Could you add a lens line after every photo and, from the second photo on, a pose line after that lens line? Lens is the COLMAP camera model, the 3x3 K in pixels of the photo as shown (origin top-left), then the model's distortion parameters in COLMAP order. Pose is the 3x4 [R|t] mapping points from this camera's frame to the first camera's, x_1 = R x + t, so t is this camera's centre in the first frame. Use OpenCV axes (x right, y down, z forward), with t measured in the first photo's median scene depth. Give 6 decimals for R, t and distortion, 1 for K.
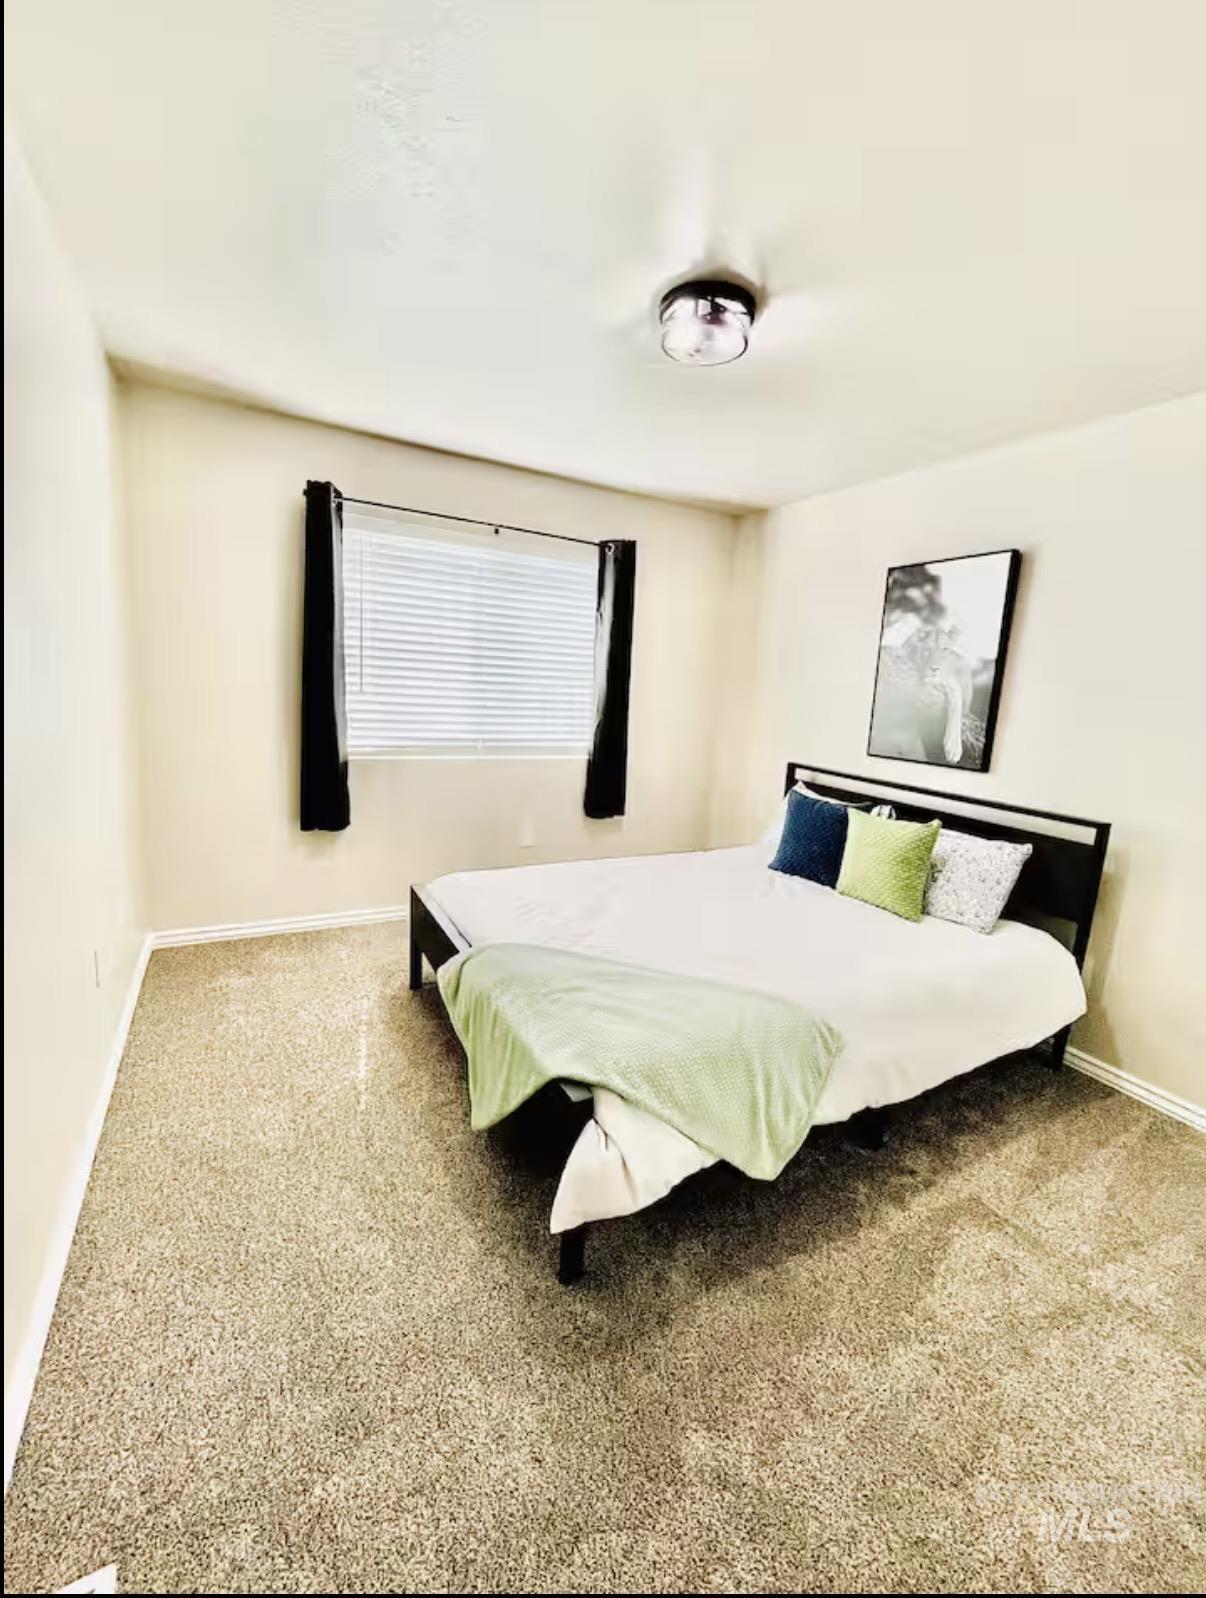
lens RADIAL K [[647.8, 0, 603.0], [0, 647.8, 799.0], [0, 0, 1]] dist [-0.001358, -0.000580]
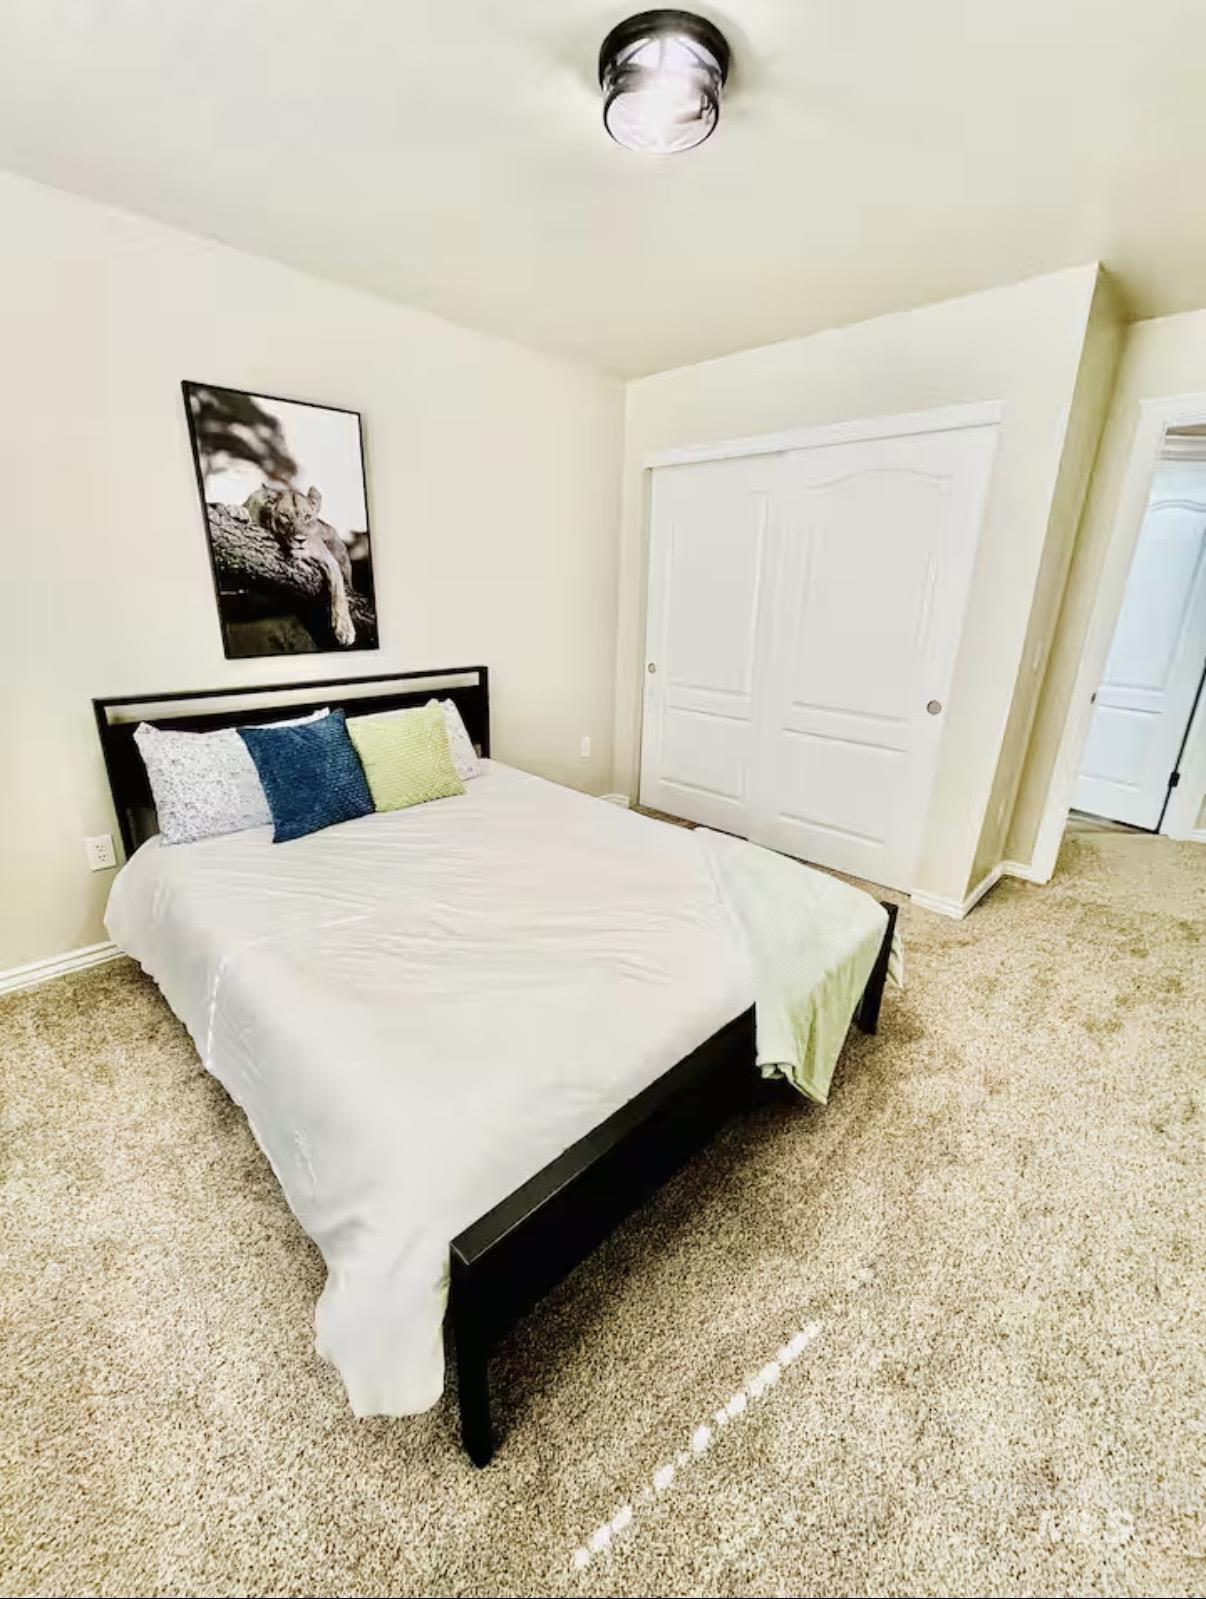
lens RADIAL K [[648.2, 0, 603.0], [0, 648.2, 799.5], [0, 0, 1]] dist [-0.001358, -0.000580]
pose [[-0.266760, -0.372903, 0.888697, -0.482468], [0.133956, 0.898815, 0.417357, -0.195206], [-0.954408, 0.230380, -0.189815, 0.856906]]
